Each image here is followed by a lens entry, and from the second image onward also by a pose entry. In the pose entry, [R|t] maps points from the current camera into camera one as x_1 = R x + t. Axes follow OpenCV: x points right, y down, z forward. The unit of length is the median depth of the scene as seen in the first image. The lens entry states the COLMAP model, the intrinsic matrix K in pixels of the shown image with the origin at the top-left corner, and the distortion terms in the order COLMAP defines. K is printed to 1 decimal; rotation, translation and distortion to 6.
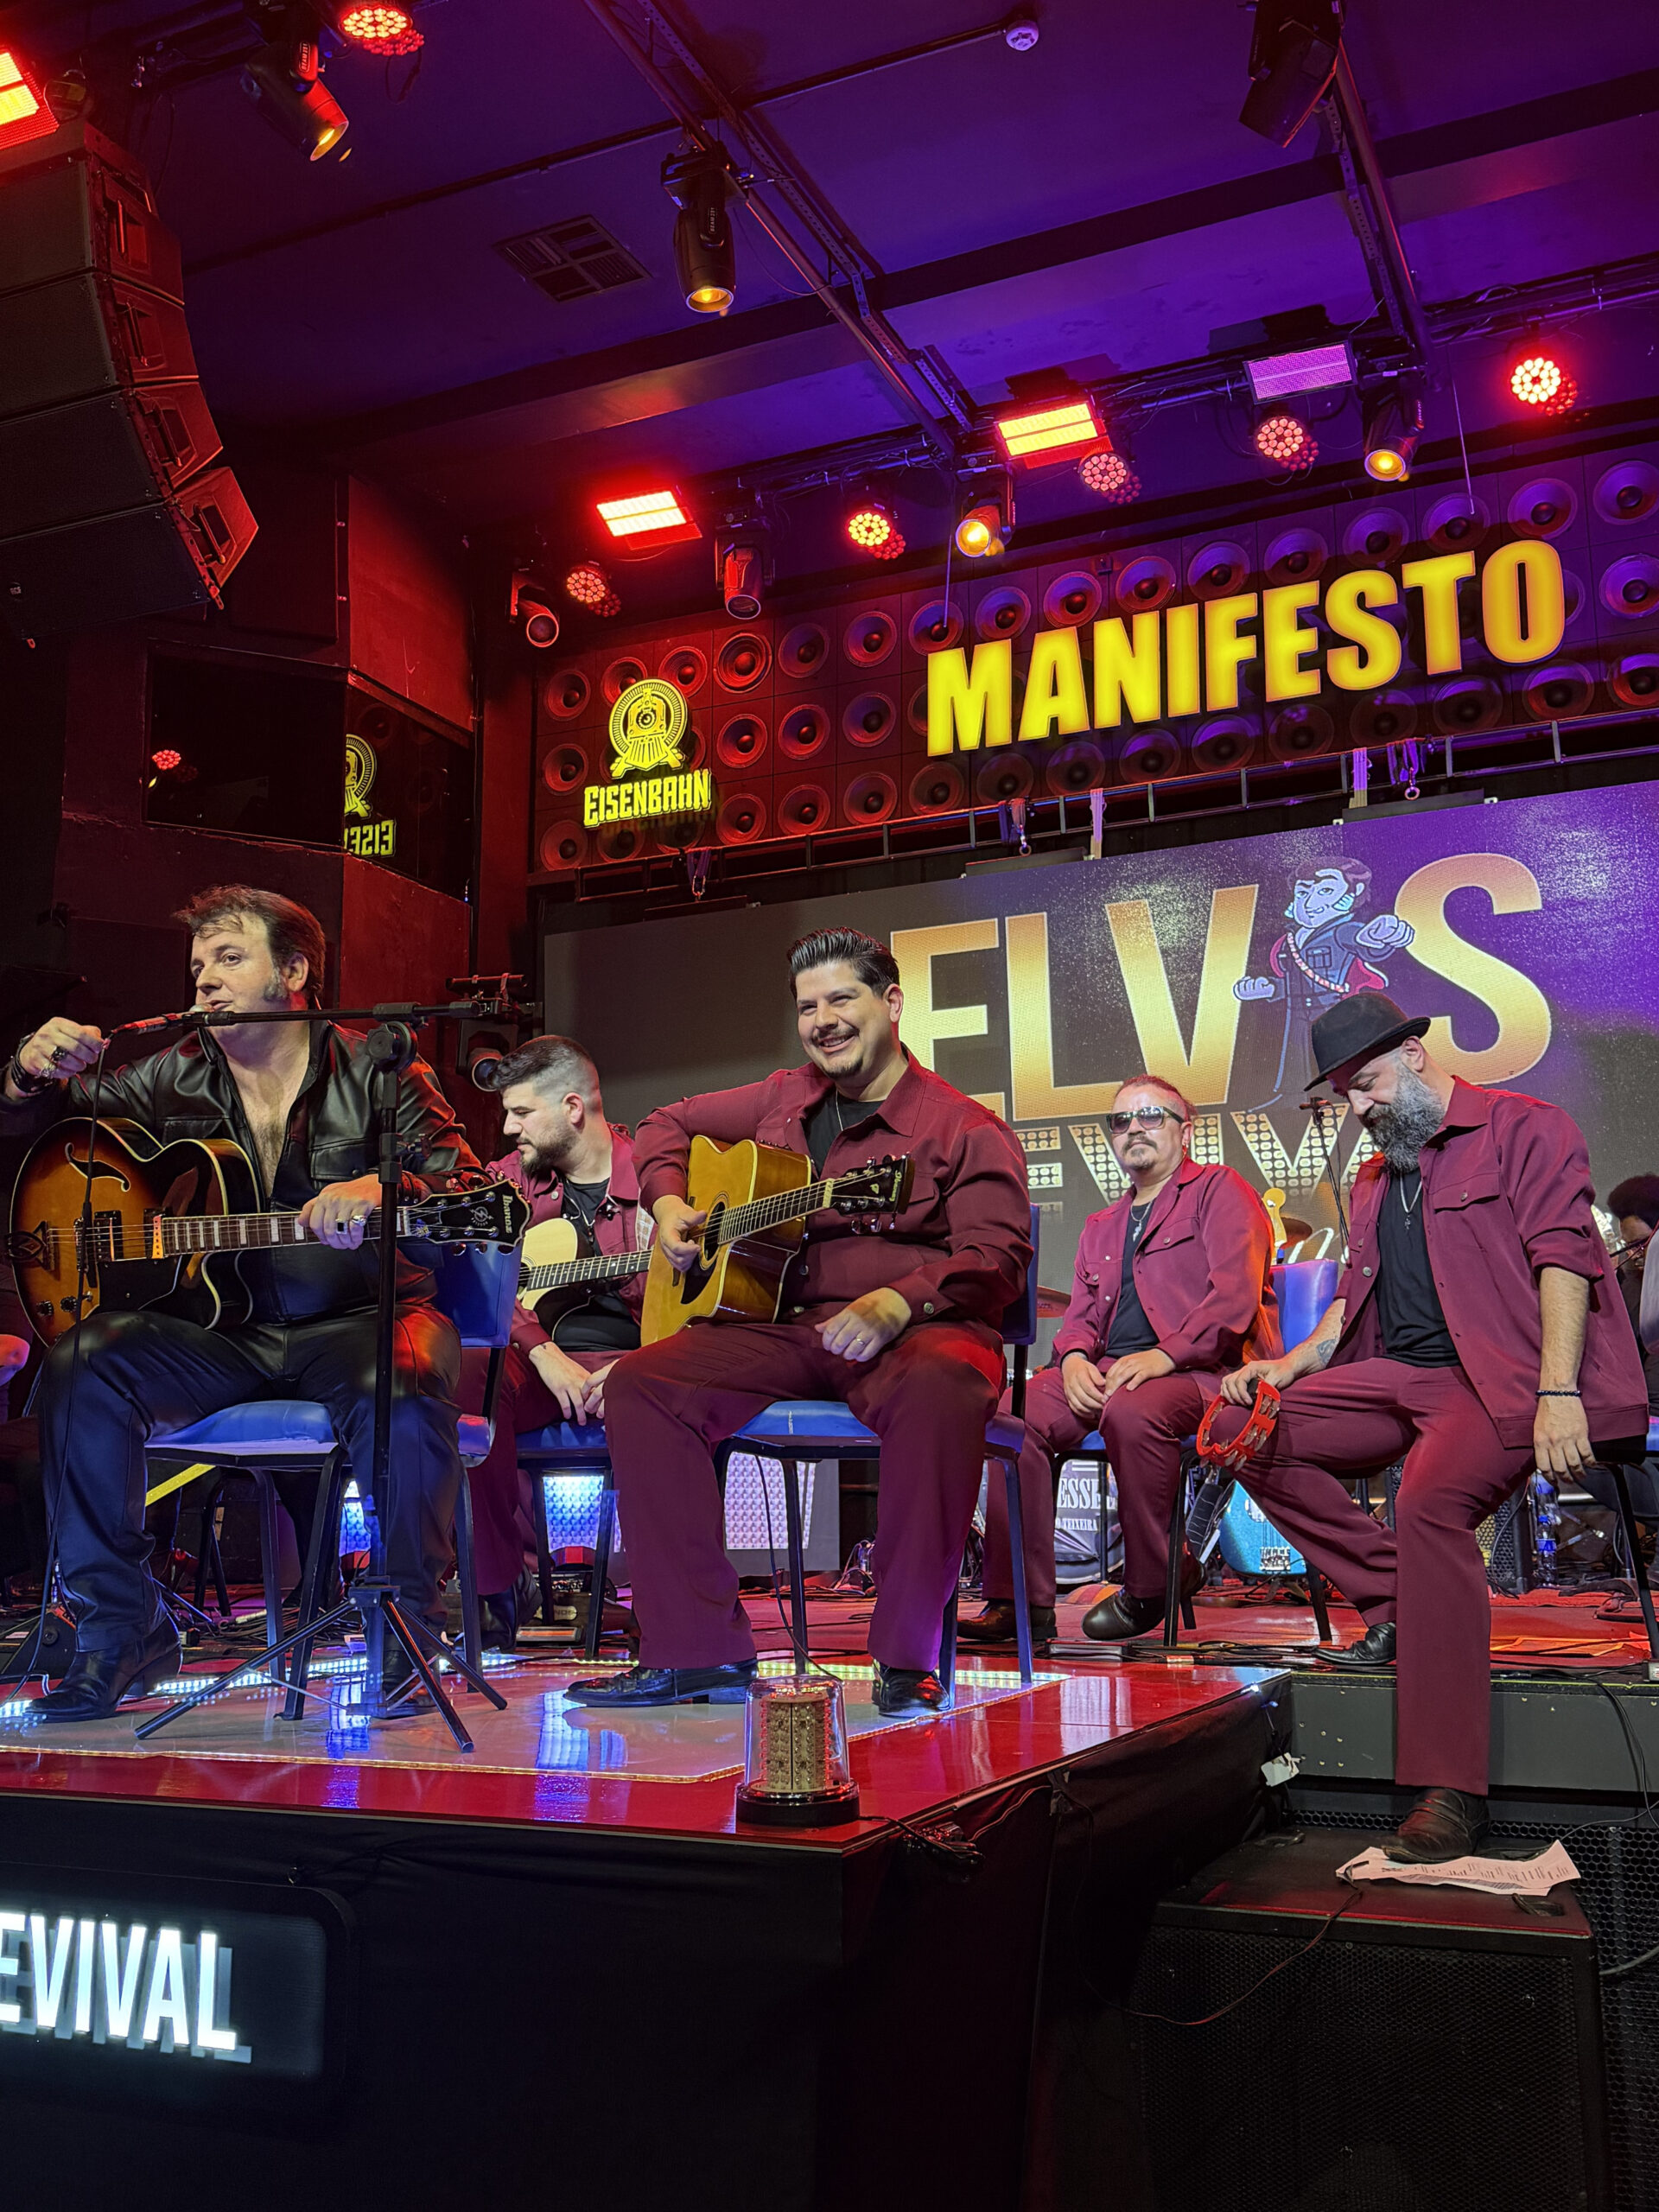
lens RADIAL K [[2063.1, 0, 797.8], [0, 2063.1, 1101.5], [0, 0, 1]] dist [0.178108, -0.408455]
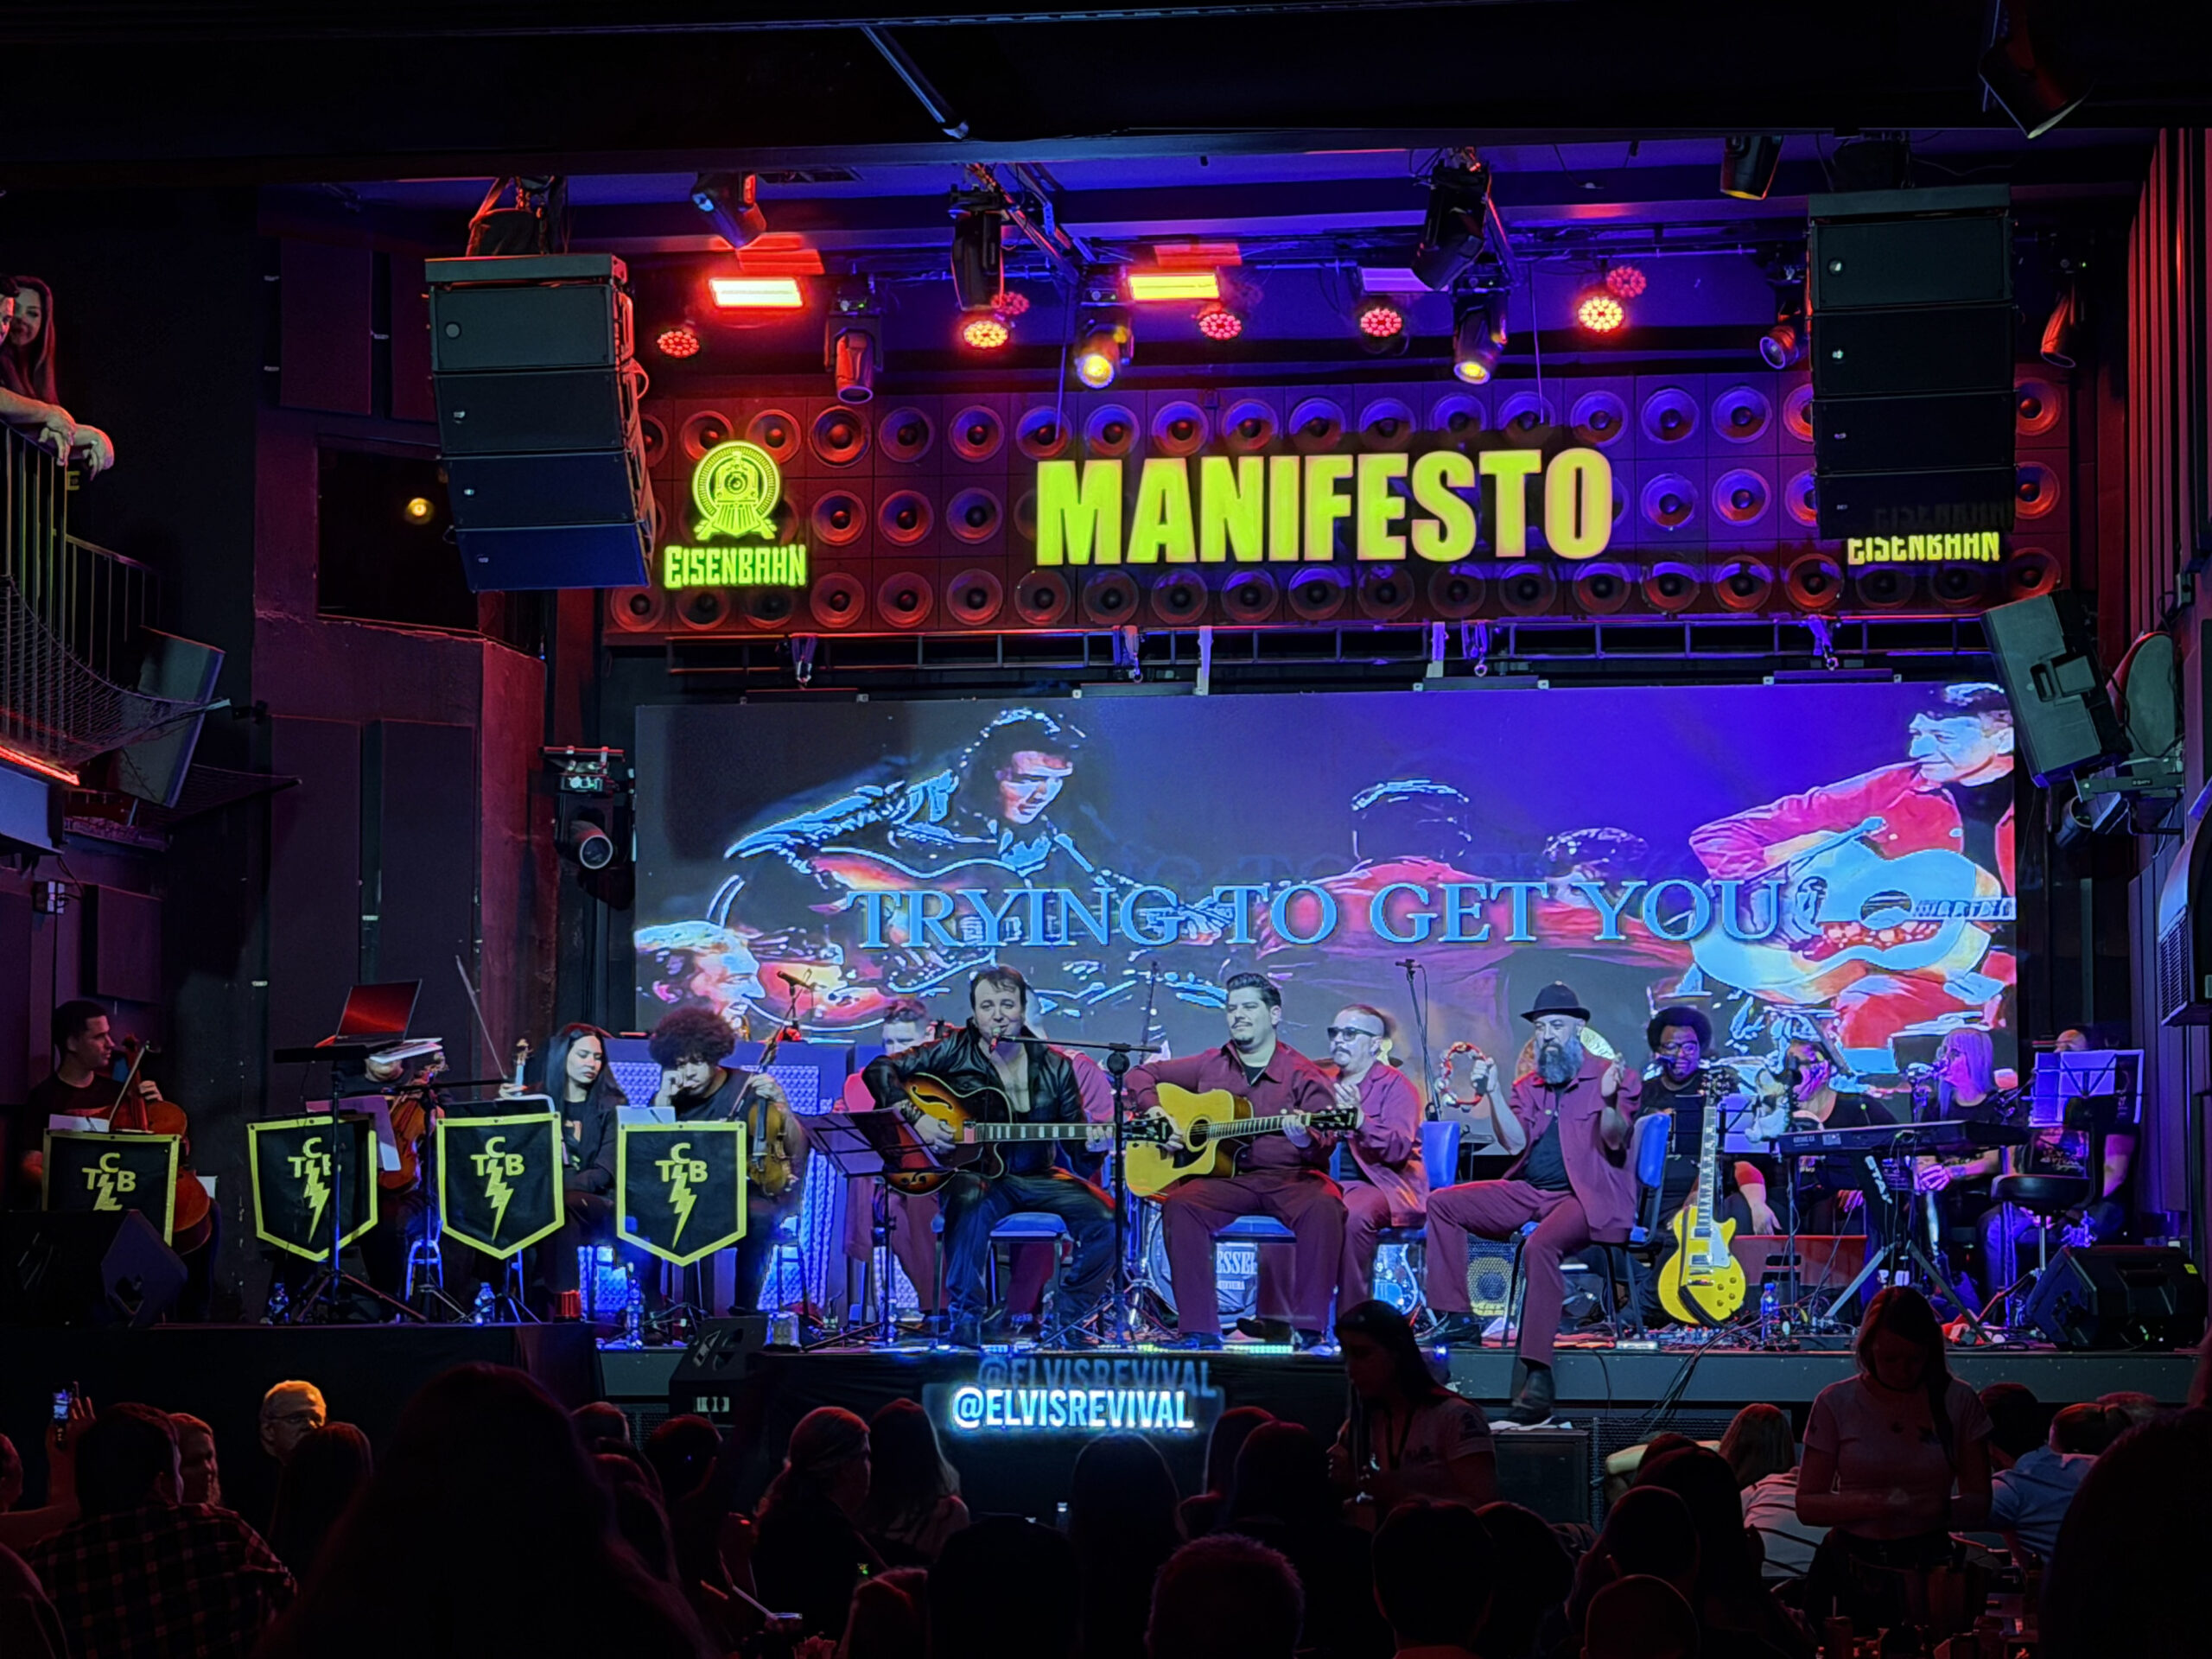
lens RADIAL K [[4772.4, 0, 1106.0], [0, 4772.4, 829.5], [0, 0, 1]] dist [0.072311, 0.256764]
pose [[0.964060, 0.033295, 0.263592, -0.555298], [-0.057070, 0.994909, 0.083059, -0.246158], [-0.259484, -0.095117, 0.961052, -1.383757]]
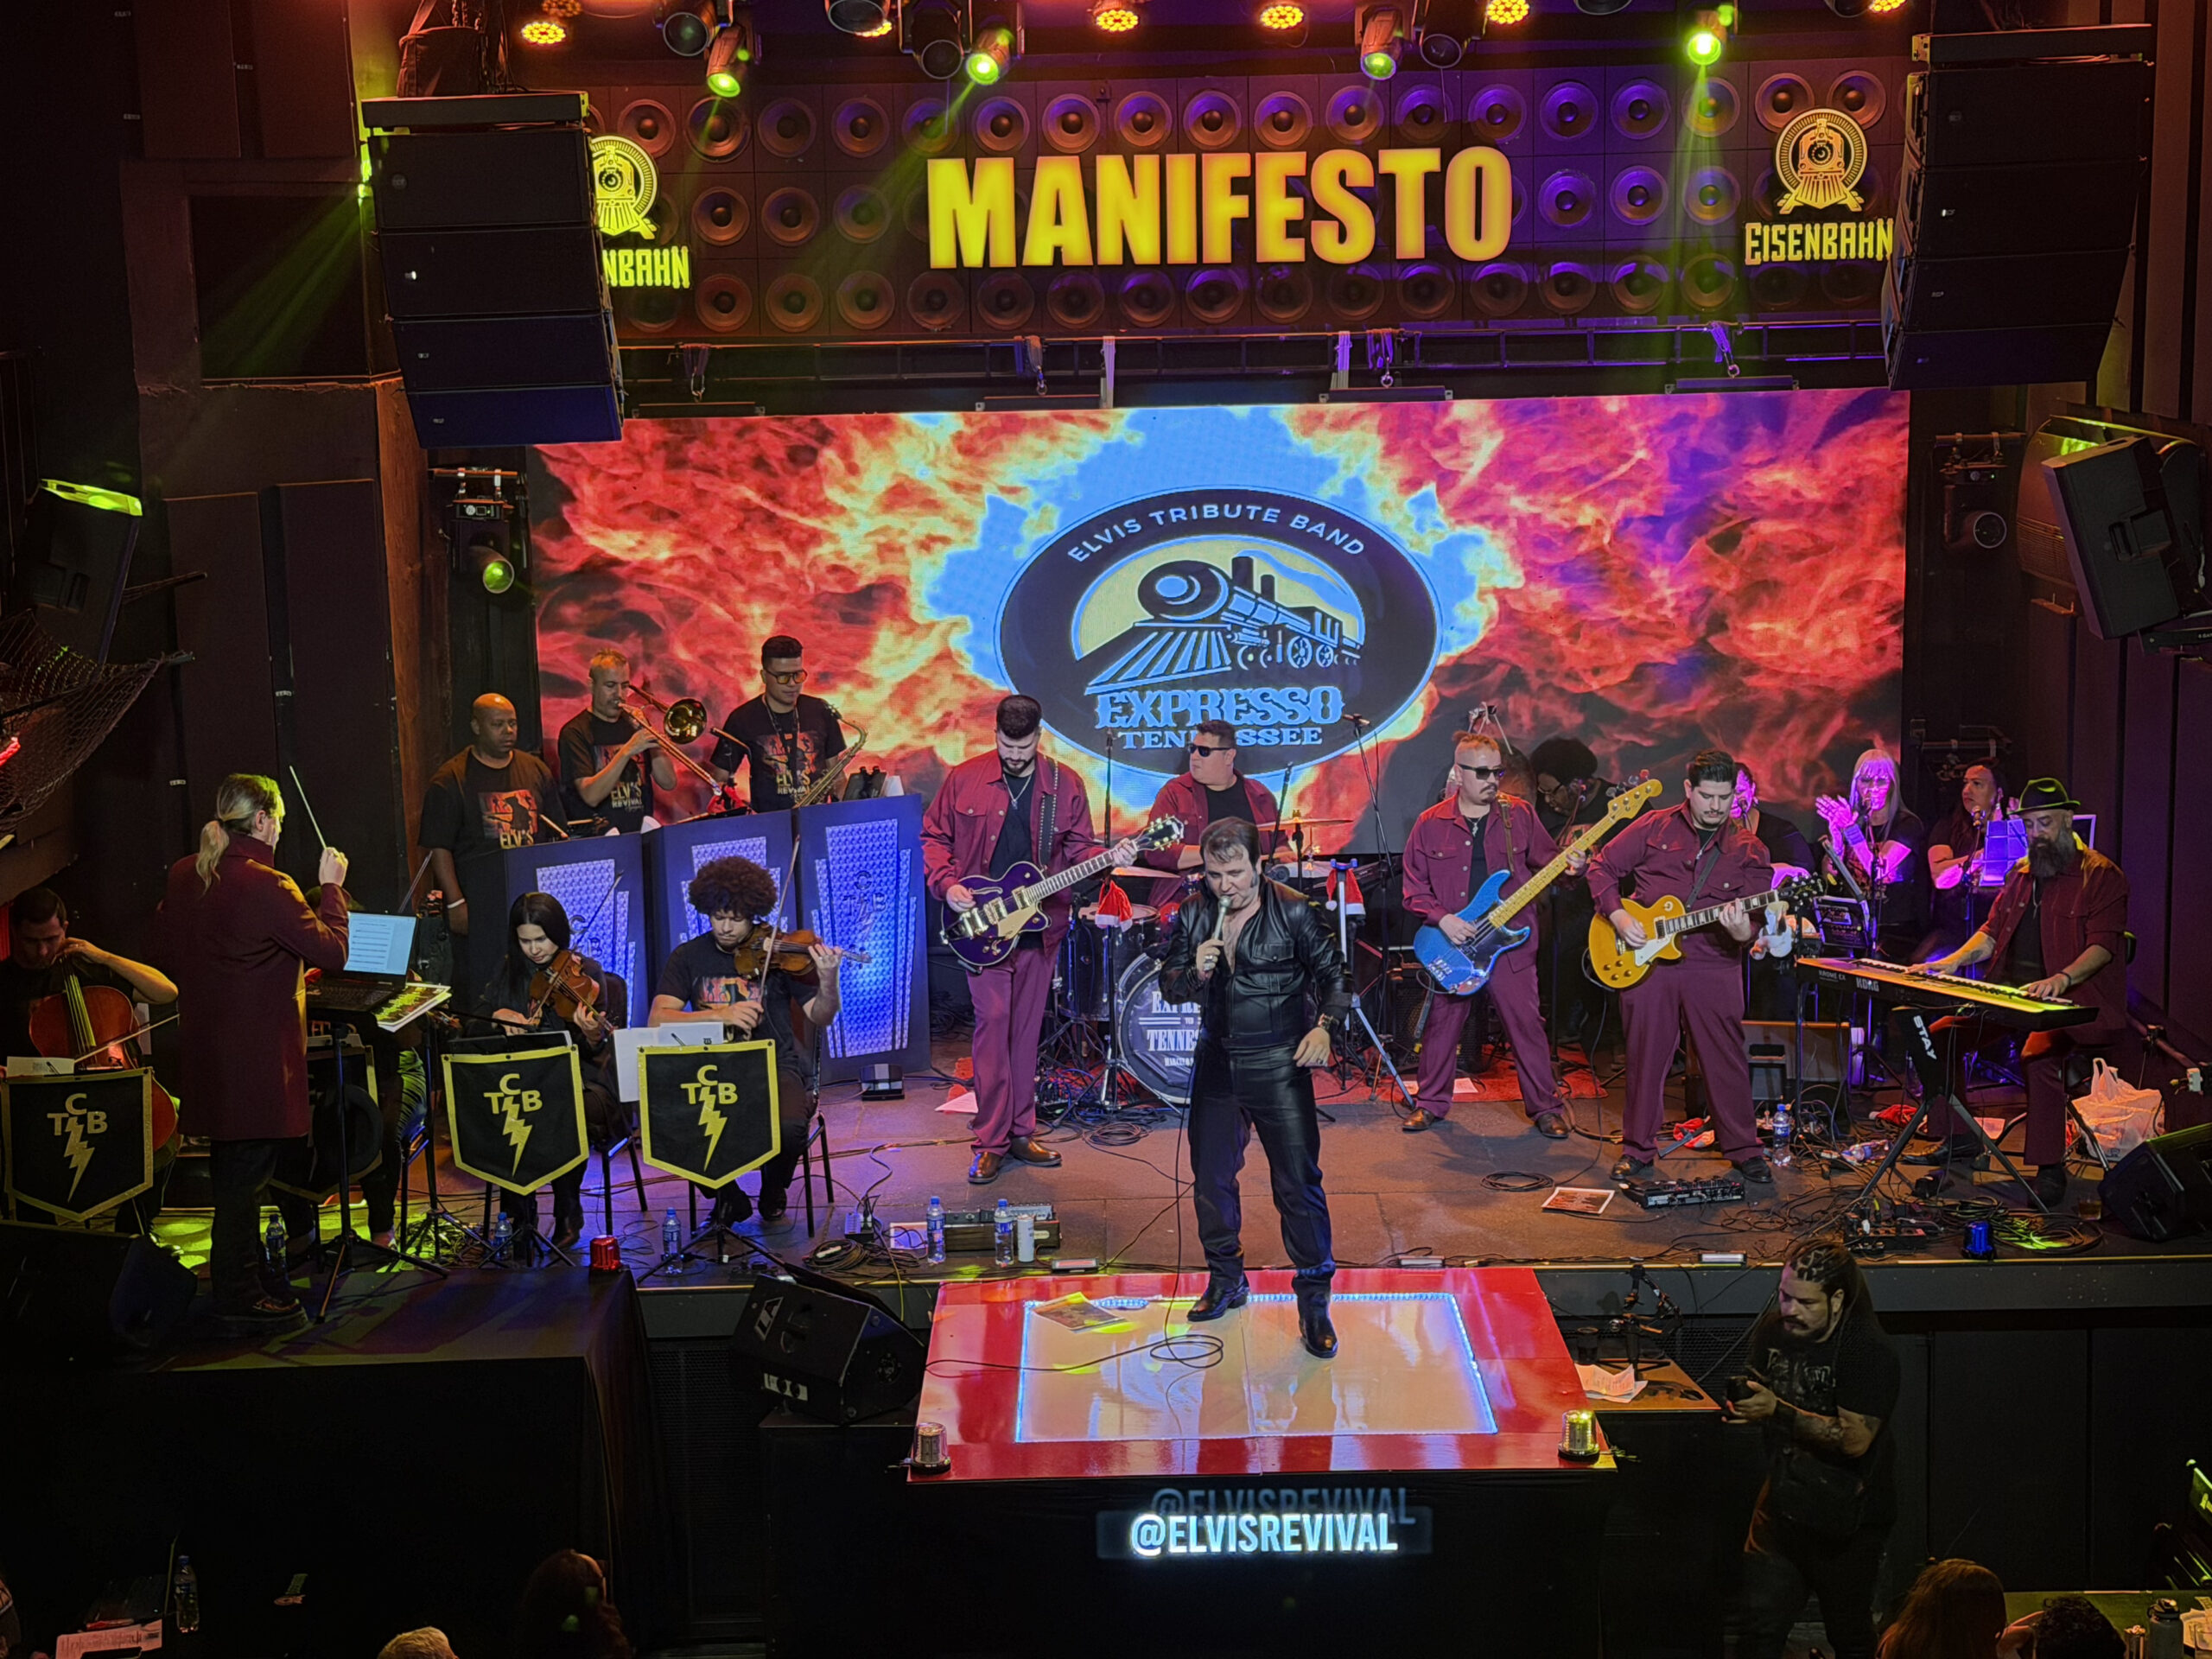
lens RADIAL K [[3519.6, 0, 1106.0], [0, 3519.6, 829.5], [0, 0, 1]] dist [0.086603, 0.127902]
pose [[0.914439, -0.075754, 0.397570, -0.598837], [-0.058119, 0.947566, 0.314231, -0.477726], [-0.400528, -0.310452, 0.862089, -0.653244]]
